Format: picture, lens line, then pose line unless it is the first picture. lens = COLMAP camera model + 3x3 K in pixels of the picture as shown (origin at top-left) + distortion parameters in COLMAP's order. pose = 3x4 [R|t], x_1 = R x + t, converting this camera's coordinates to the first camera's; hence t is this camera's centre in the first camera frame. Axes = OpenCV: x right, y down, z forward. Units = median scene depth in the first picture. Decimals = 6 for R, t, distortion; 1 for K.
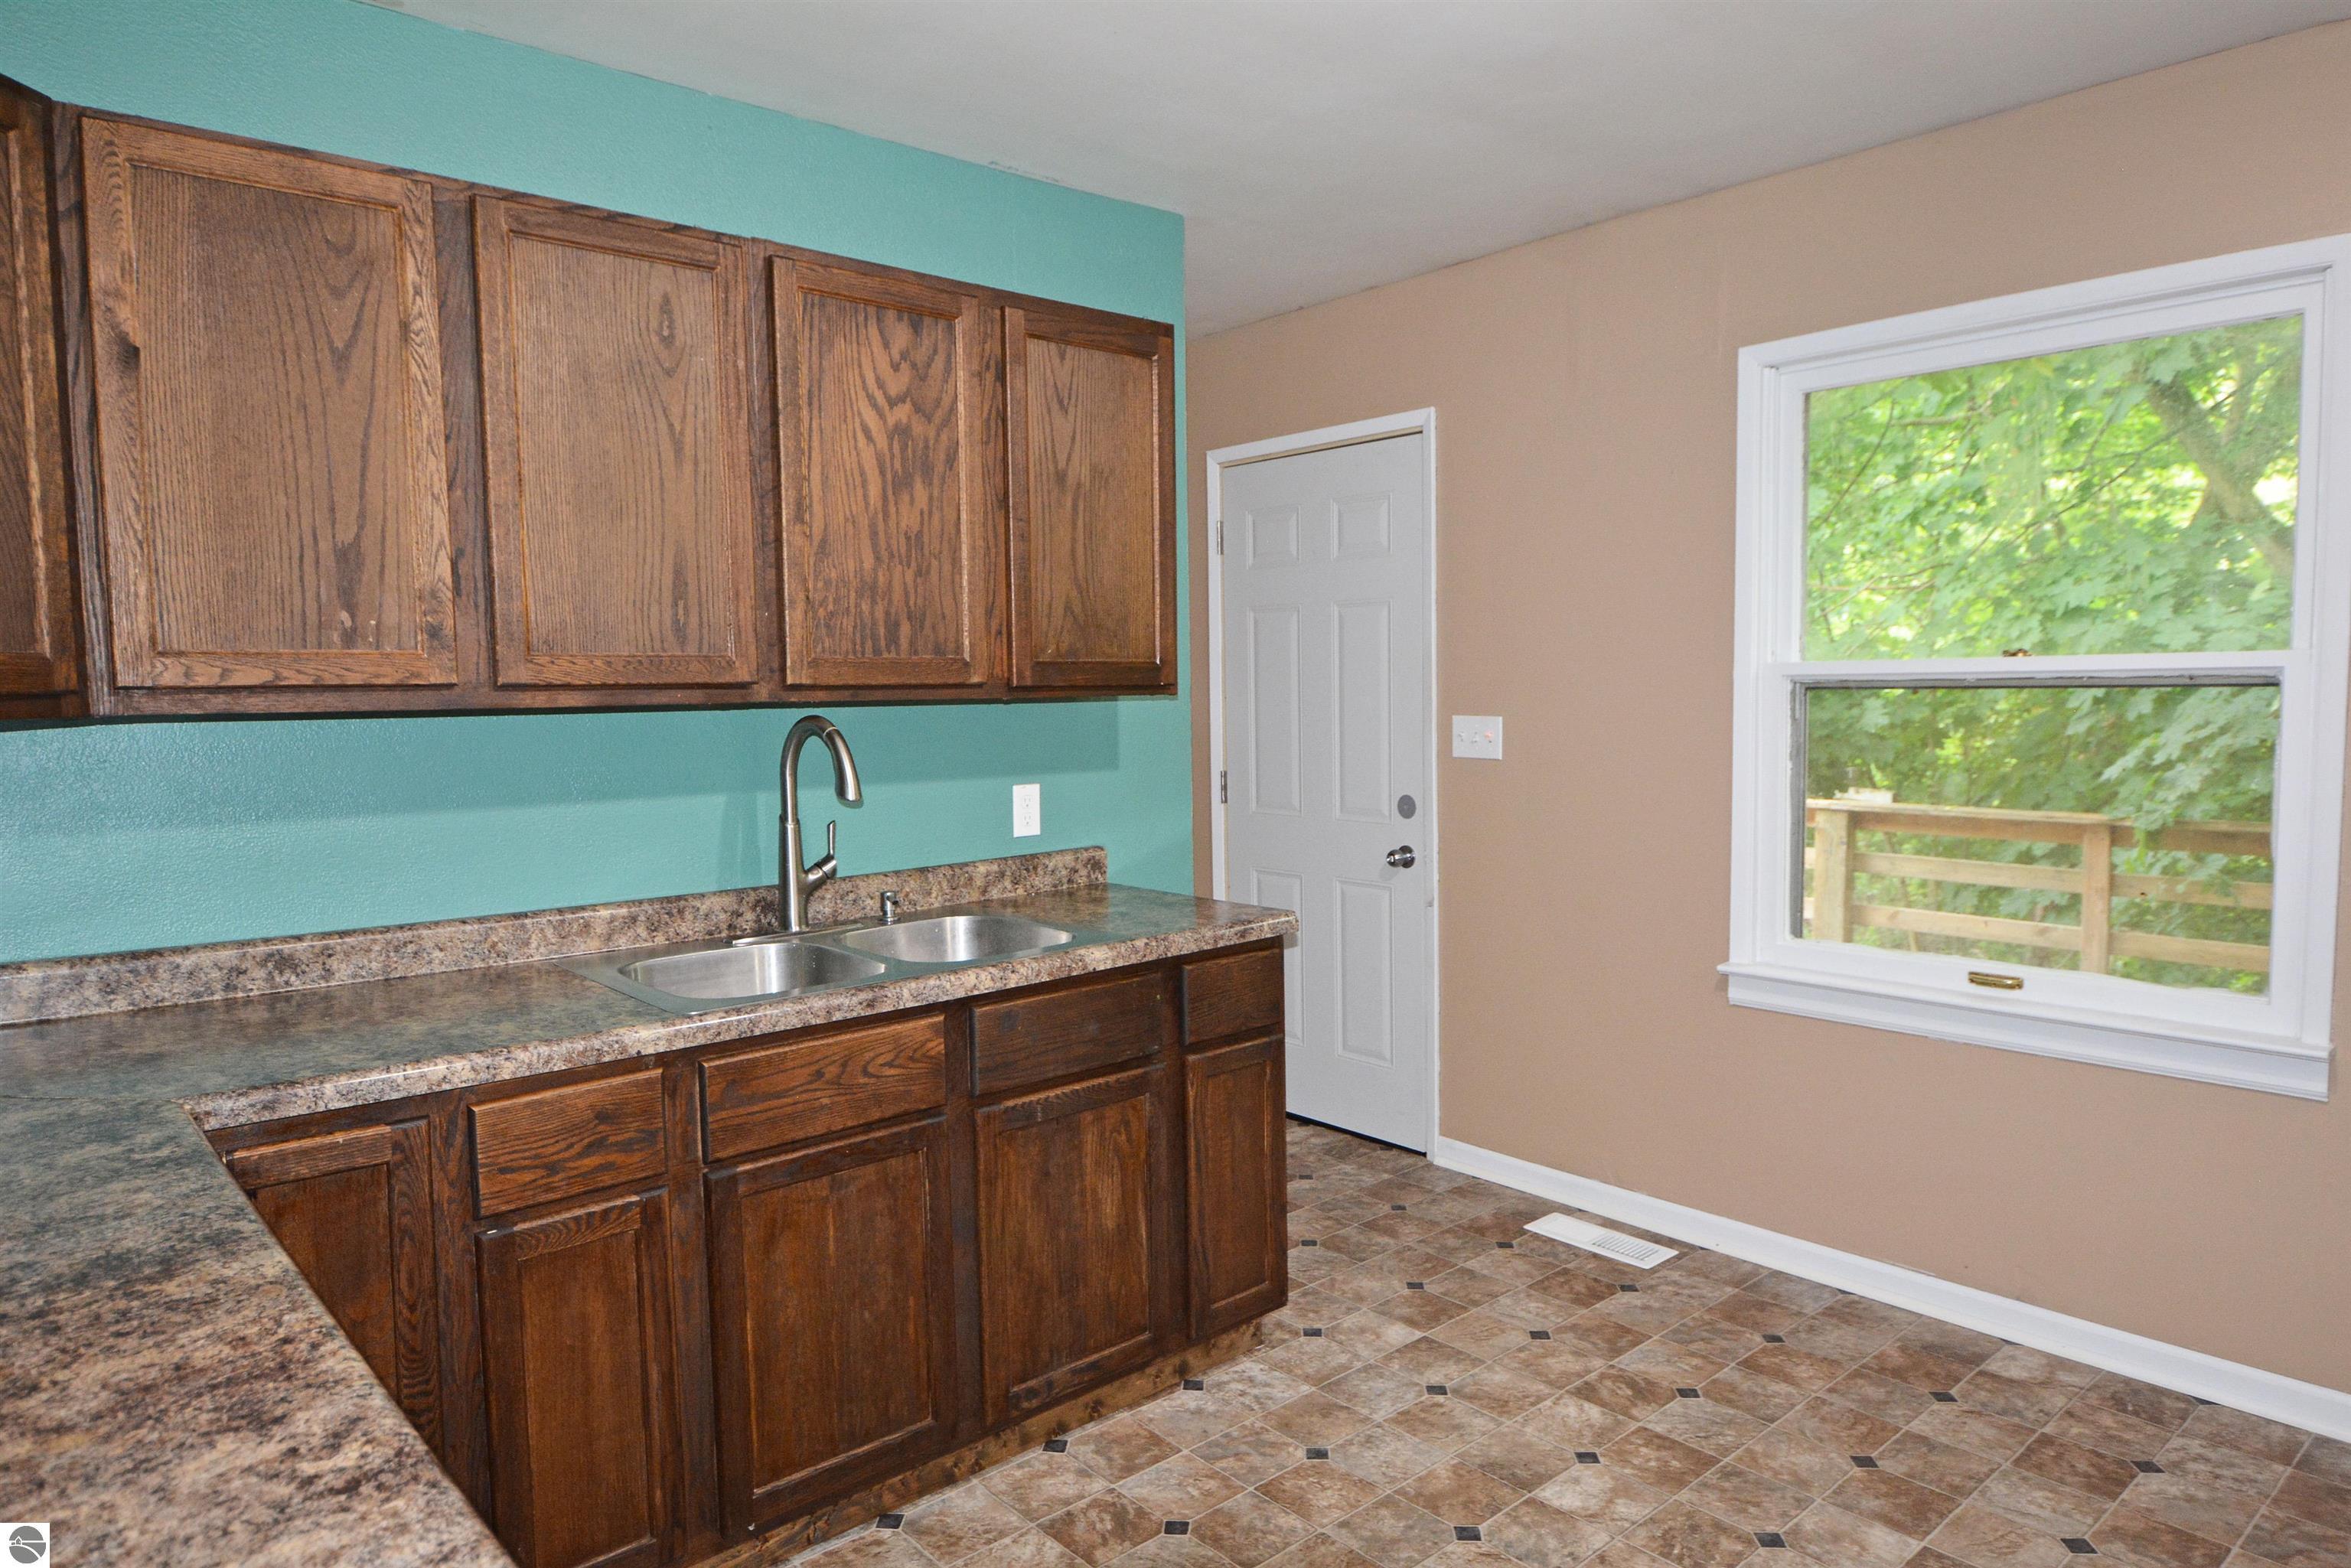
lens RADIAL K [[1488.4, 0, 1178.9], [0, 1488.4, 801.6], [0, 0, 1]] dist [0.024719, -0.007644]
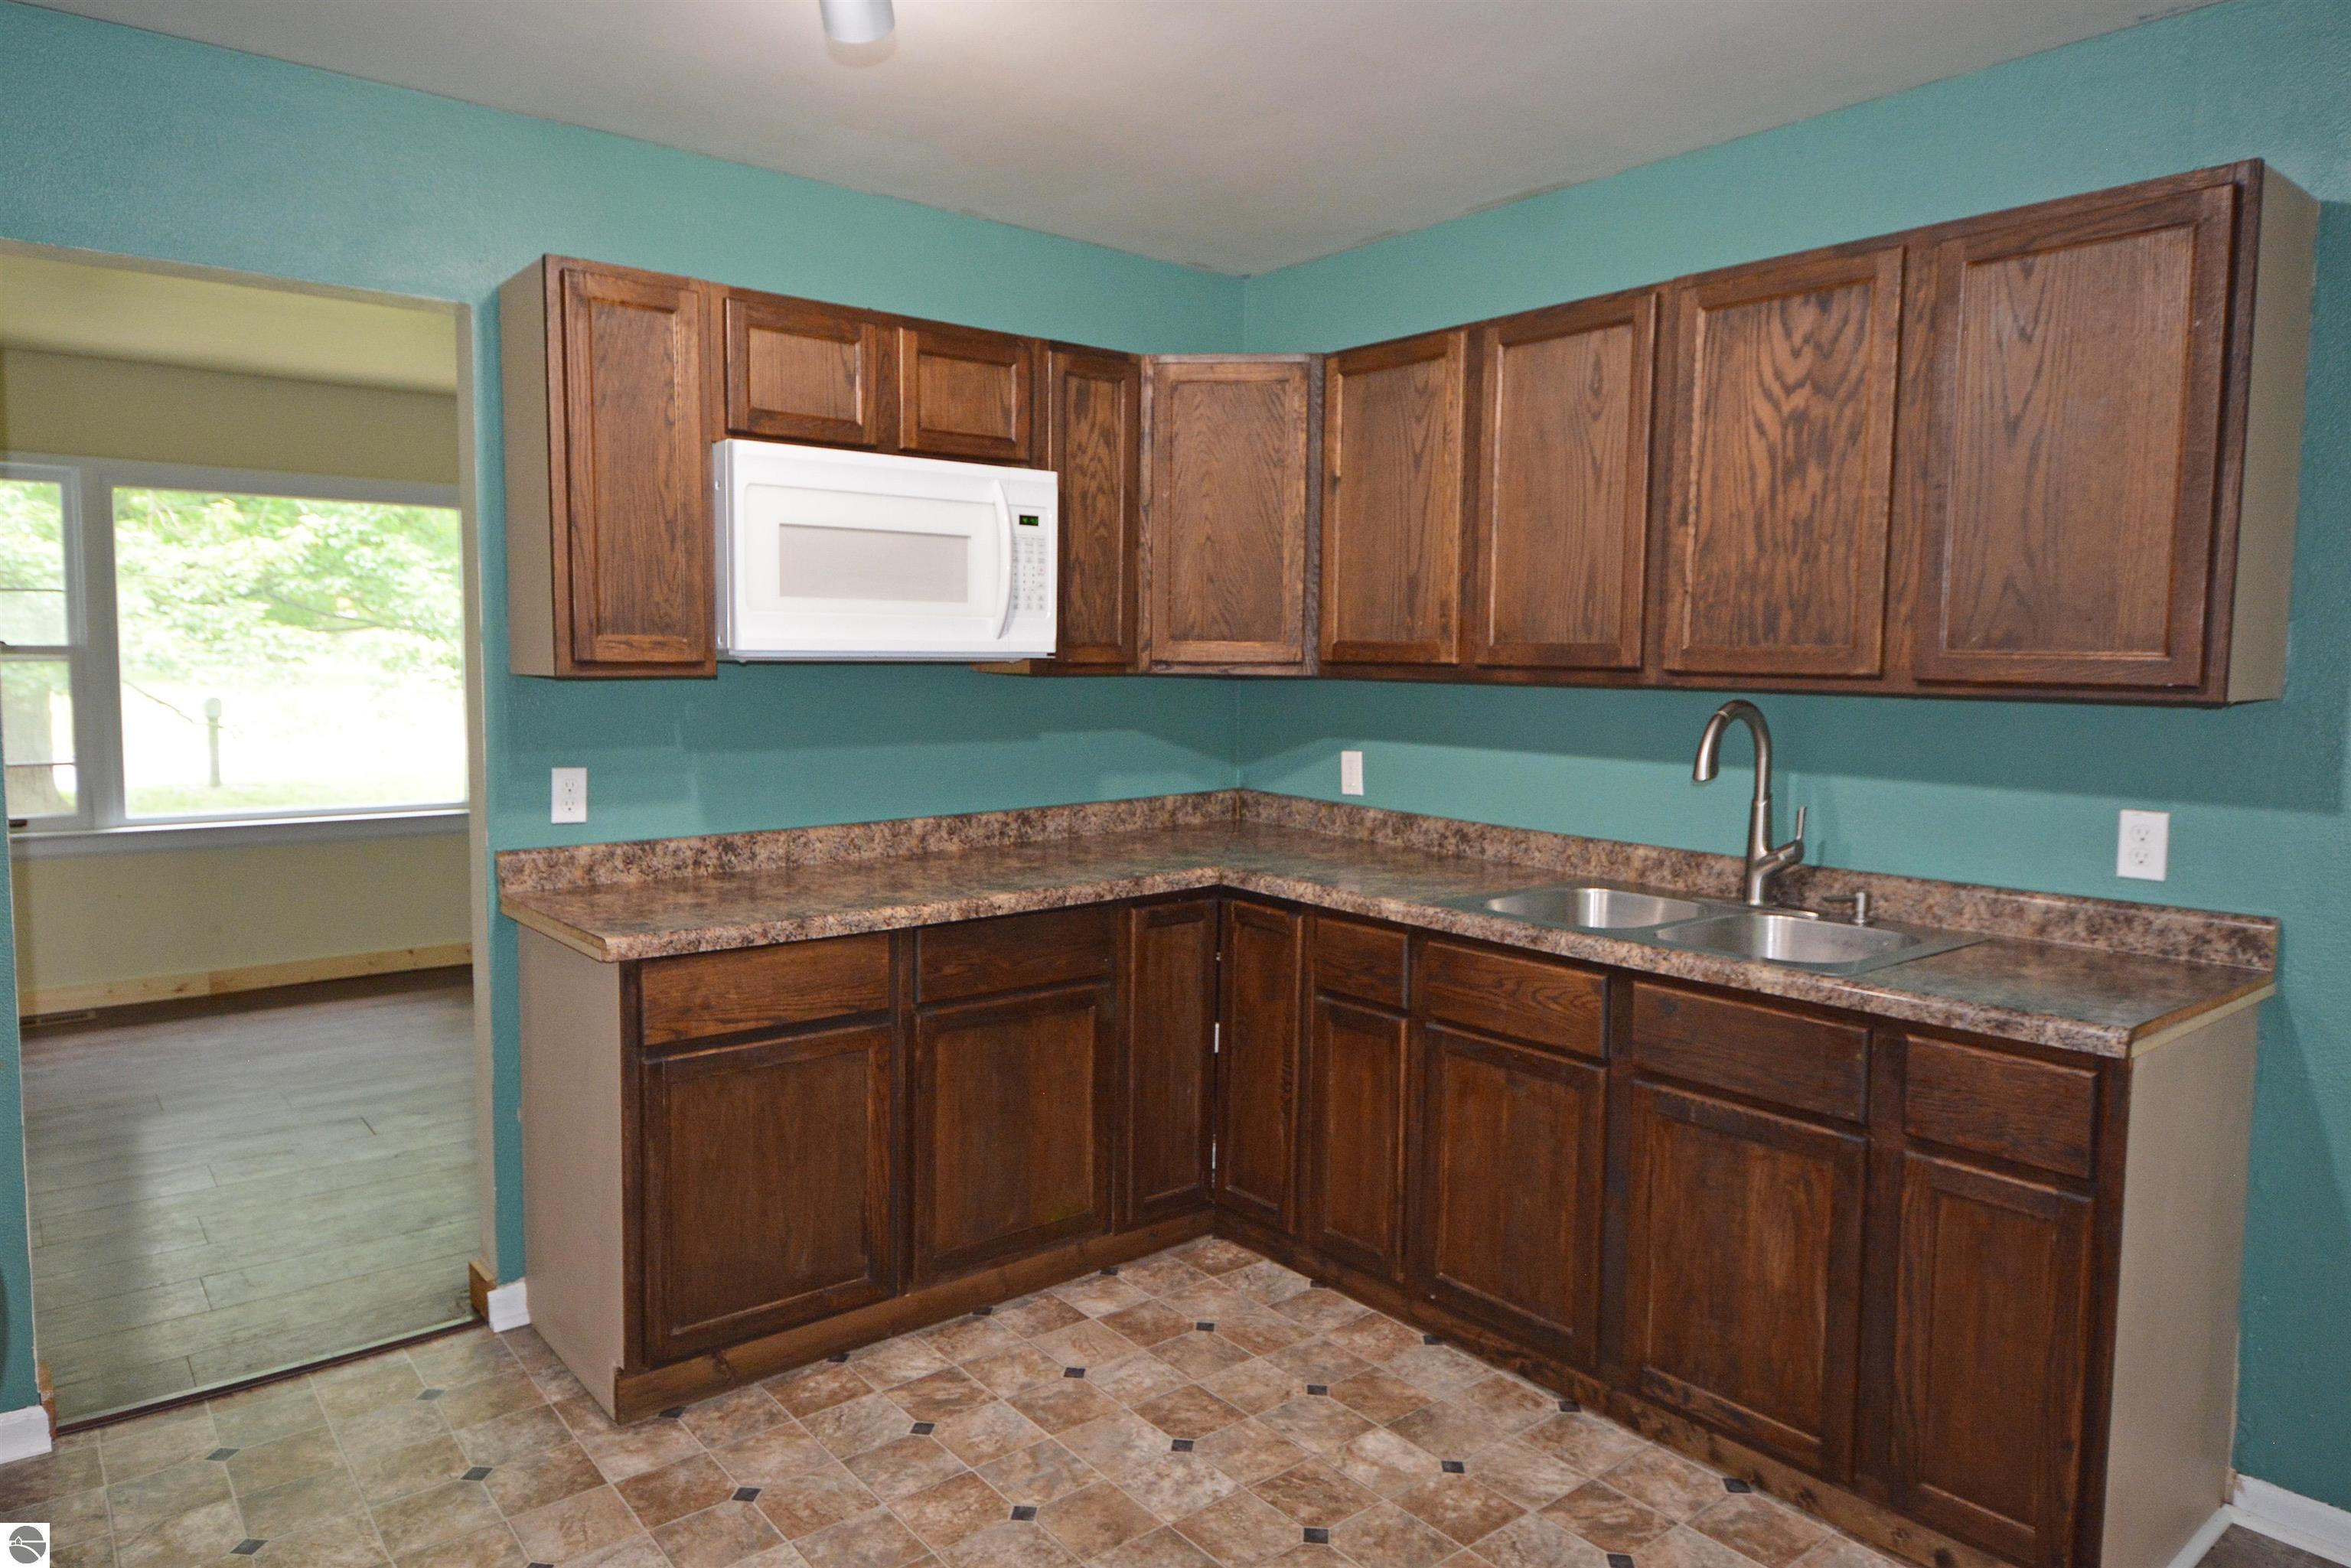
lens RADIAL K [[1488.4, 0, 1168.9], [0, 1488.4, 774.8], [0, 0, 1]] dist [0.024719, -0.007644]
pose [[-0.054638, 0.095580, -0.993921, 0.847601], [-0.090142, 0.990871, 0.100242, -0.075926], [0.994429, 0.095071, -0.045523, 0.657666]]
